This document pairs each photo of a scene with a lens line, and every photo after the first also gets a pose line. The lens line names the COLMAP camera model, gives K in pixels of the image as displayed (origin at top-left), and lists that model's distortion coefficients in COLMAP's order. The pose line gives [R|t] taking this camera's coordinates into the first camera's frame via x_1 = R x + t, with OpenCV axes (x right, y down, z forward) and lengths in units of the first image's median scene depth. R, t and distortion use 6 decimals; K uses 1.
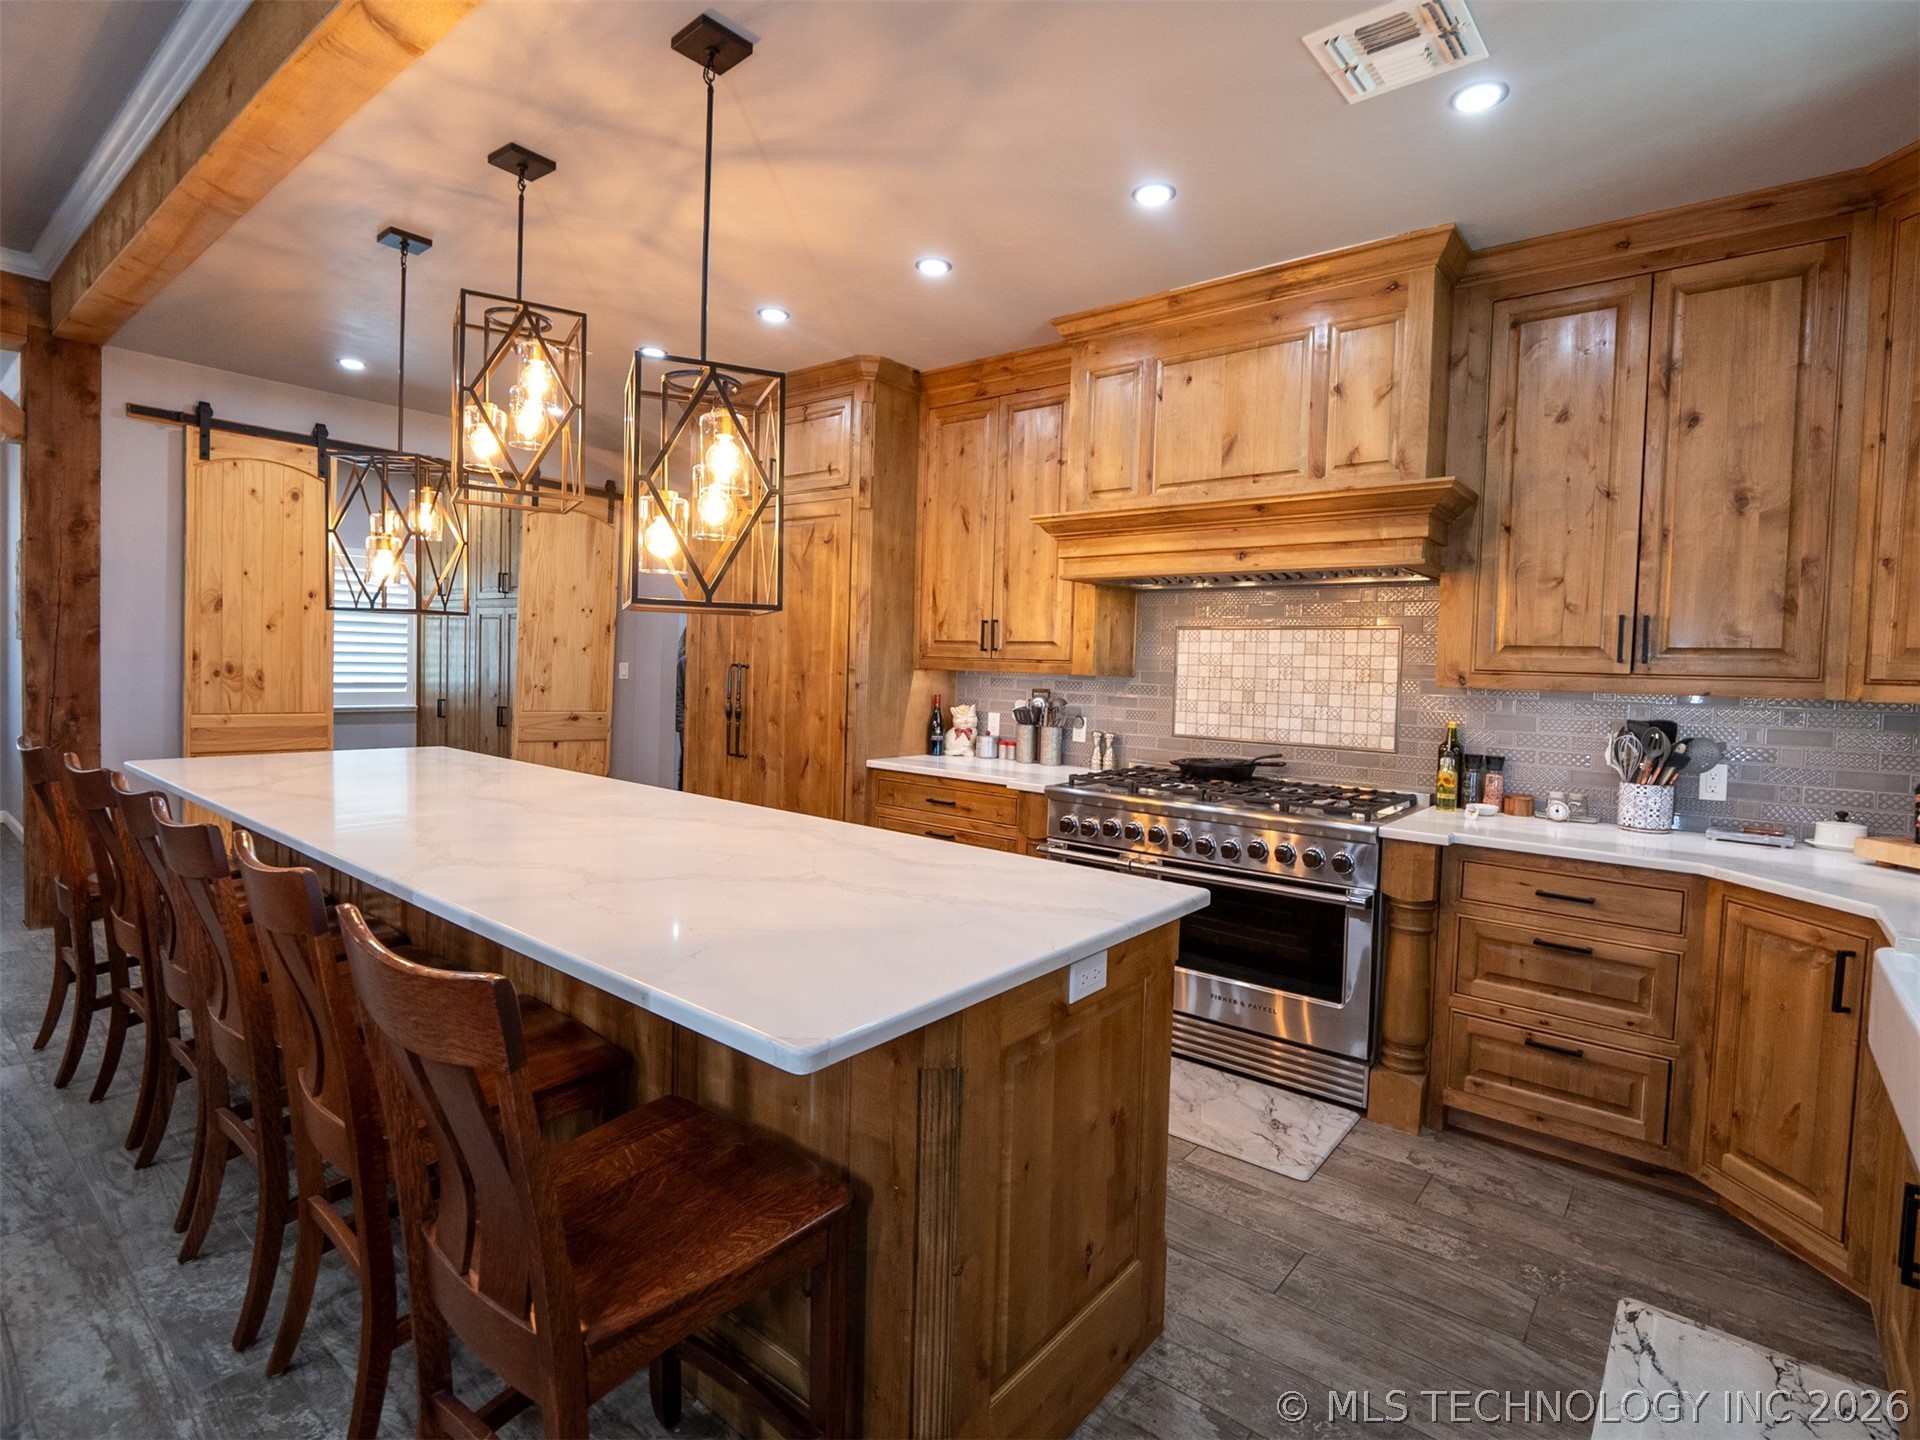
lens RADIAL K [[961.5, 0, 990.8], [0, 961.5, 694.3], [0, 0, 1]] dist [-0.011919, -0.000504]
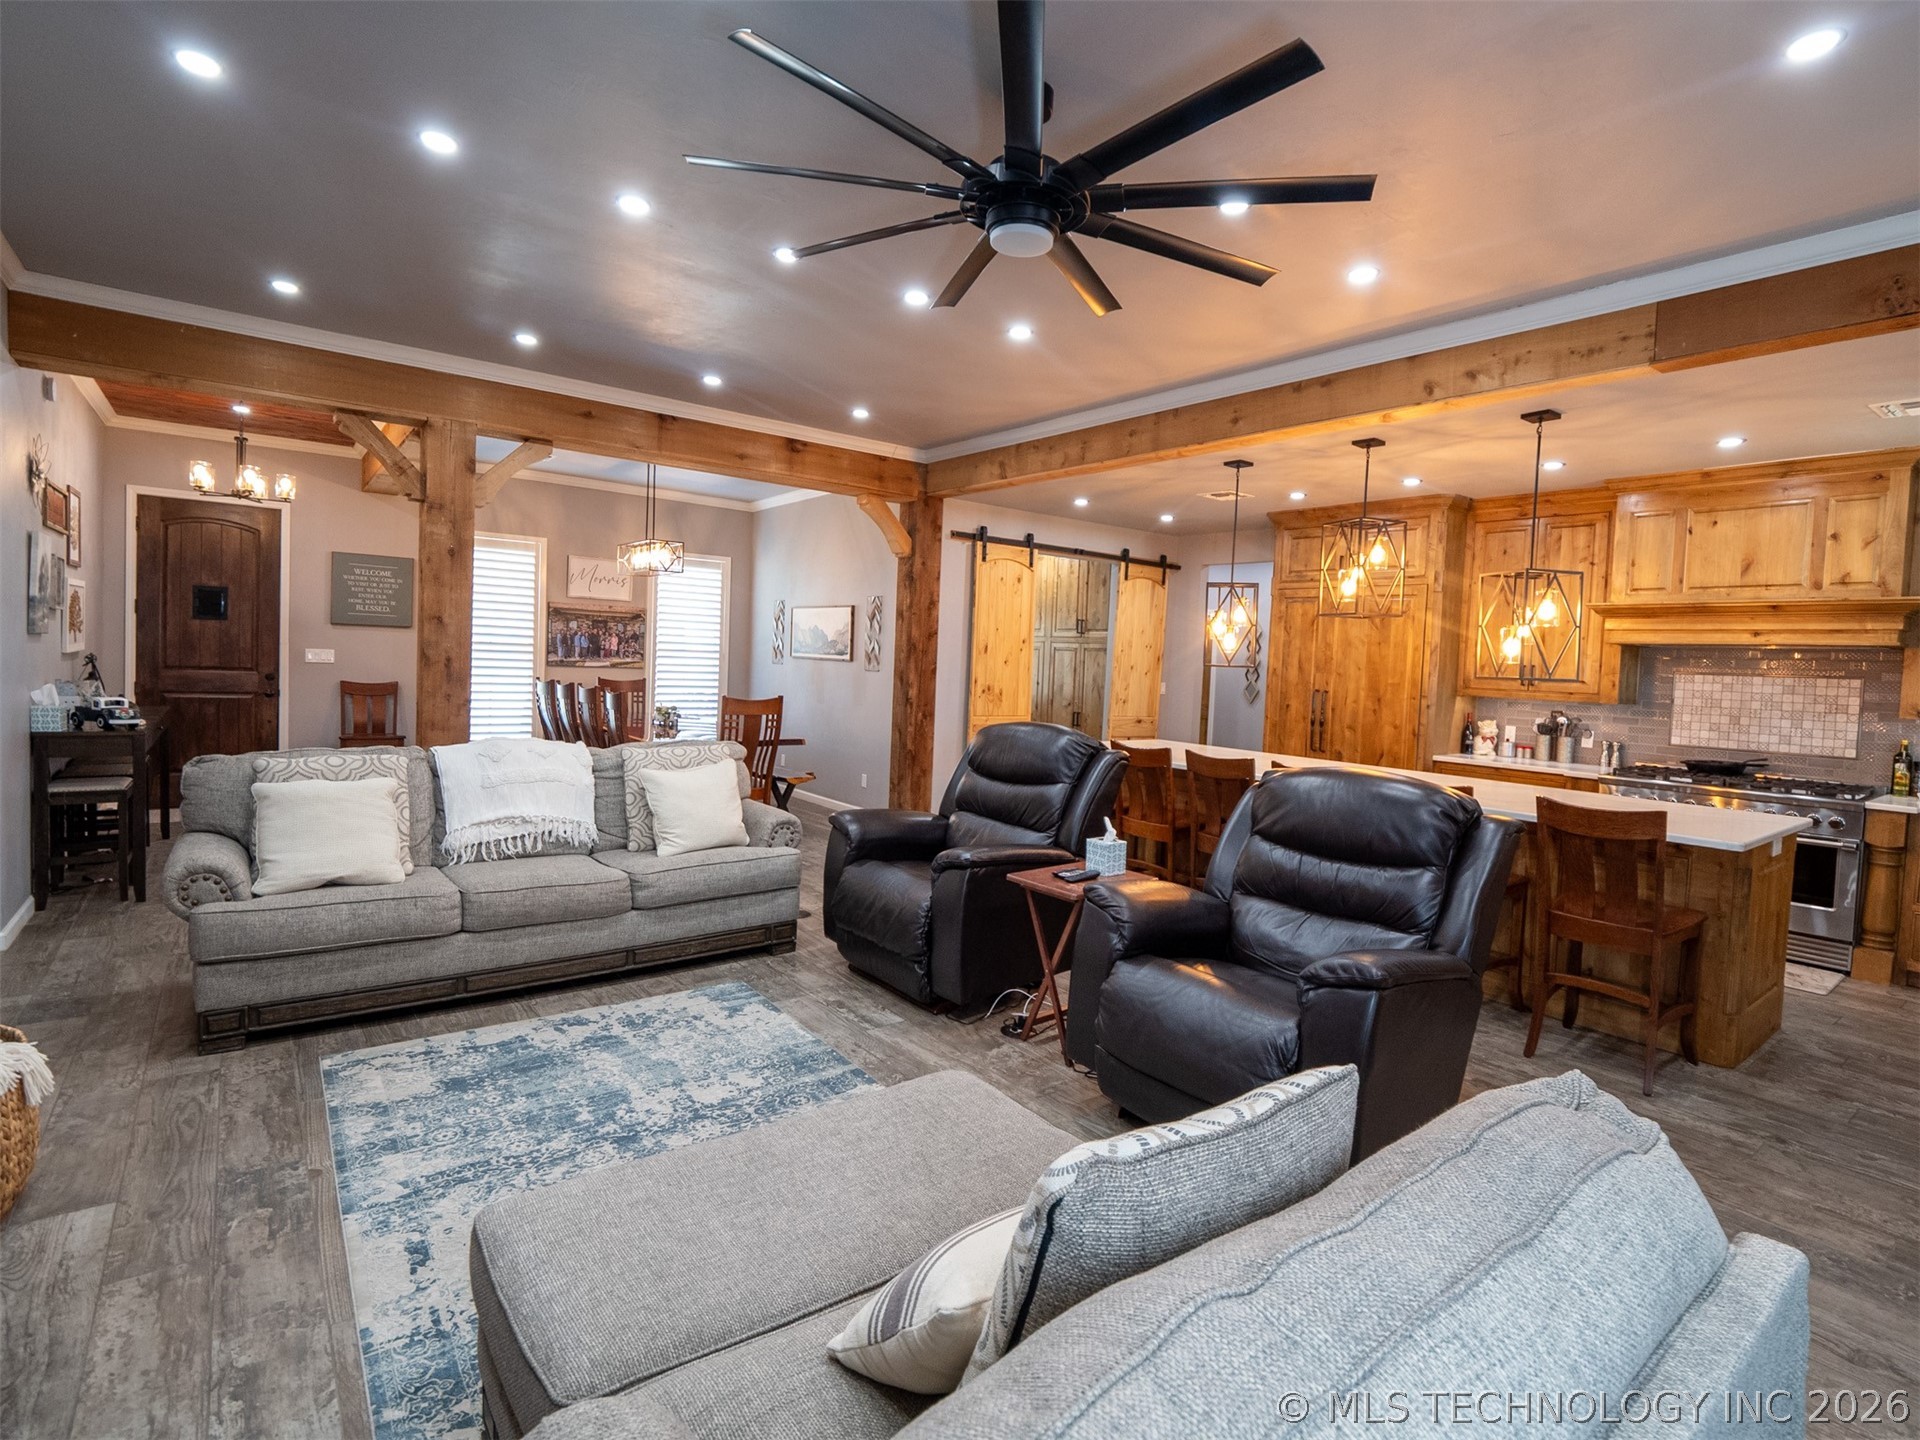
lens RADIAL K [[961.5, 0, 978.8], [0, 961.5, 698.2], [0, 0, 1]] dist [-0.011919, -0.000504]
pose [[0.972080, 0.014660, -0.234191, -0.485475], [-0.013773, 0.999890, 0.005423, -0.021656], [0.234245, -0.002046, 0.972176, -0.666203]]
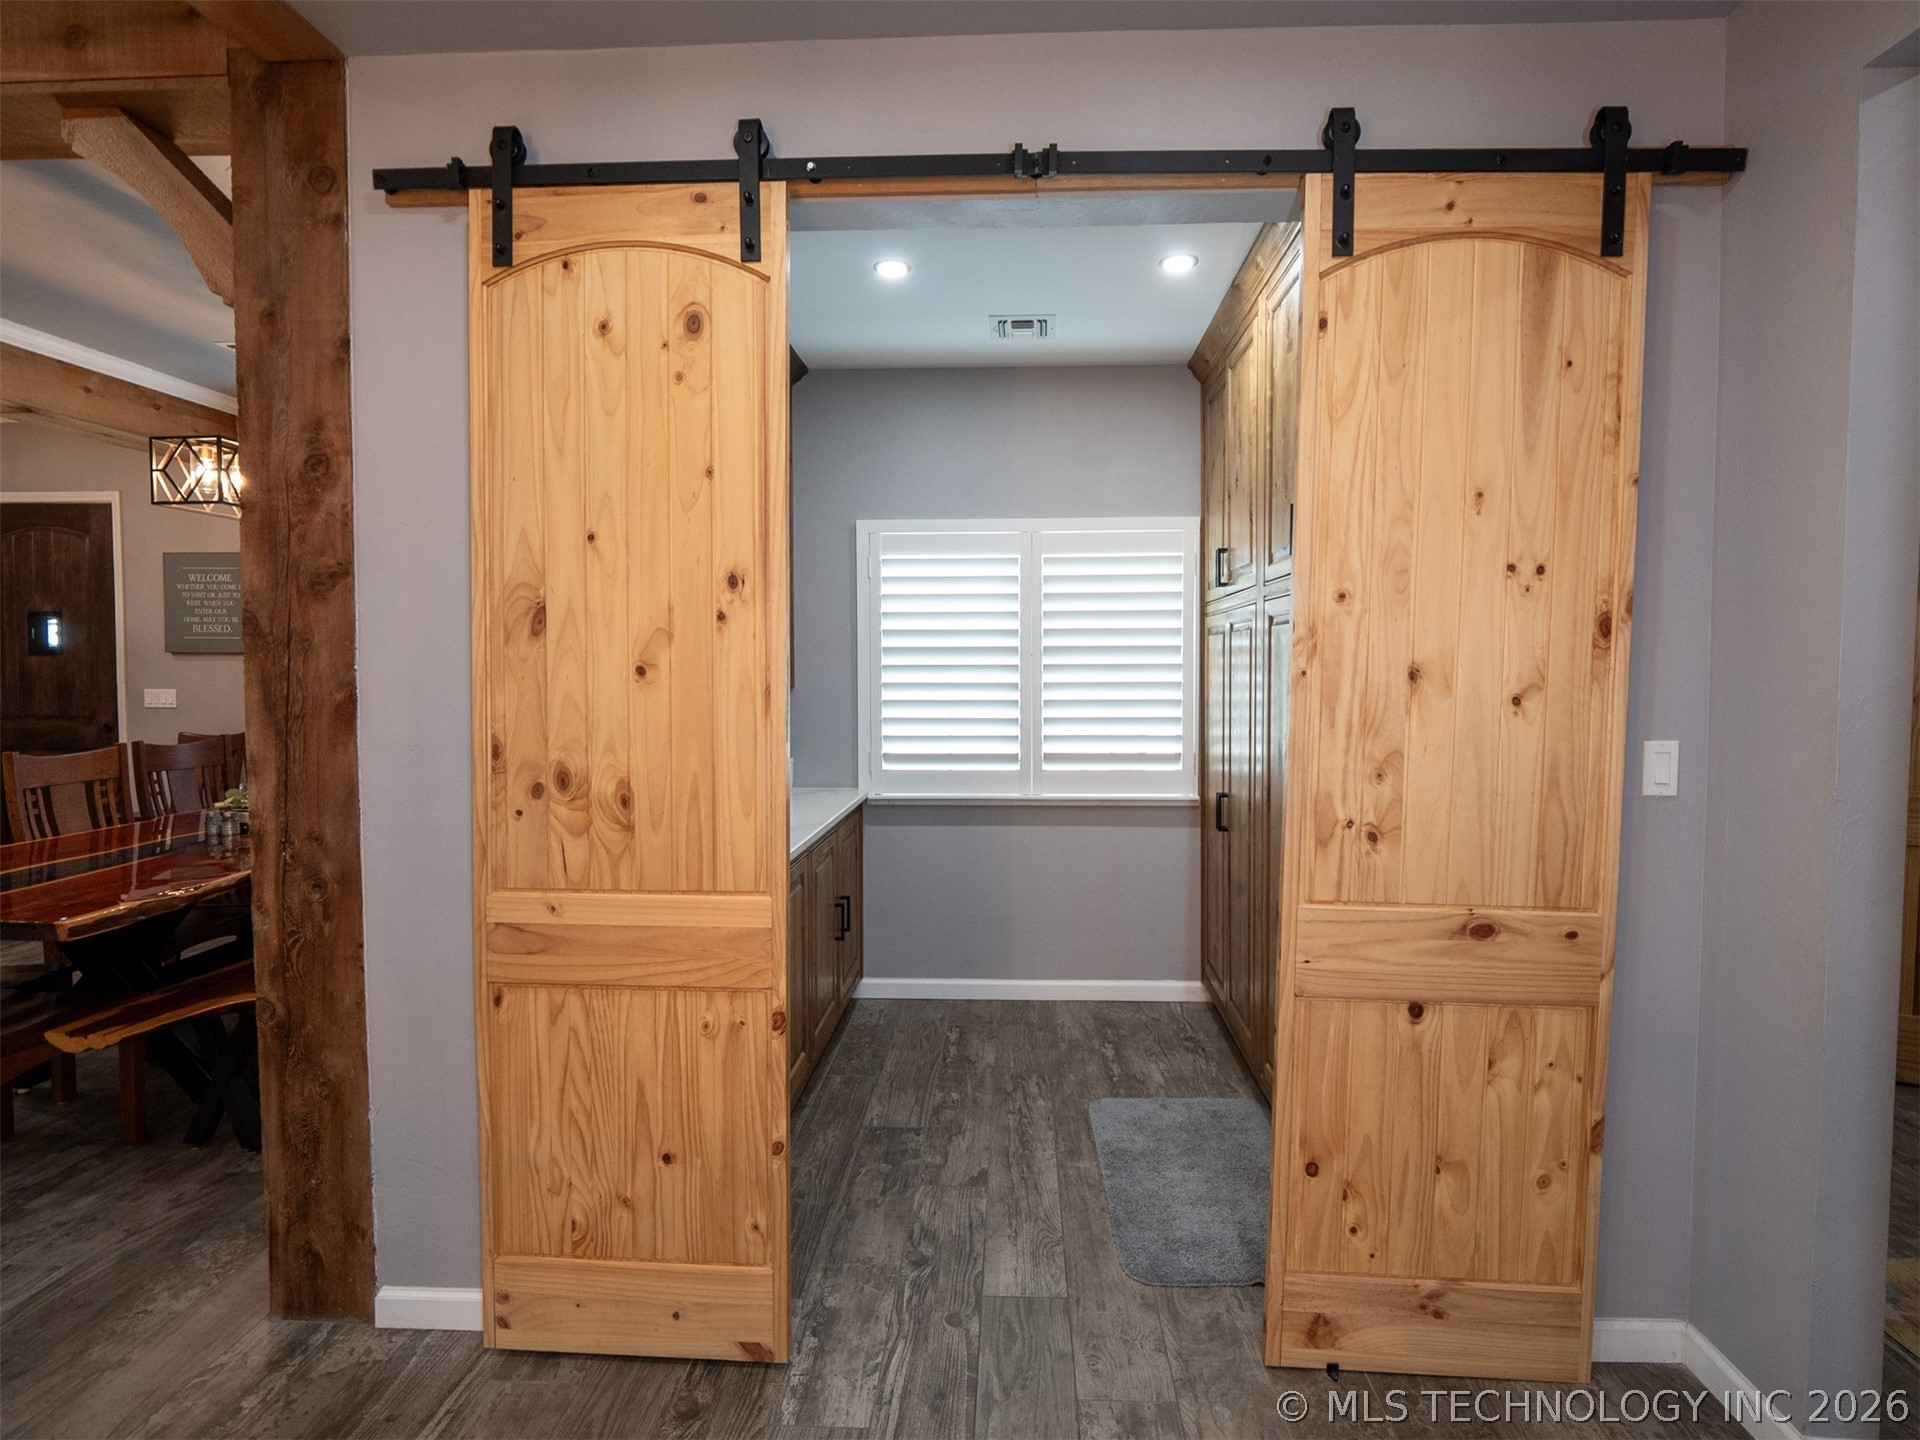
lens RADIAL K [[961.5, 0, 956.1], [0, 961.5, 705.2], [0, 0, 1]] dist [-0.011919, -0.000504]
pose [[0.585702, -0.003924, -0.810517, -0.418516], [-0.004680, 0.999955, -0.008223, -0.061954], [0.810513, 0.008609, 0.585658, 1.007157]]
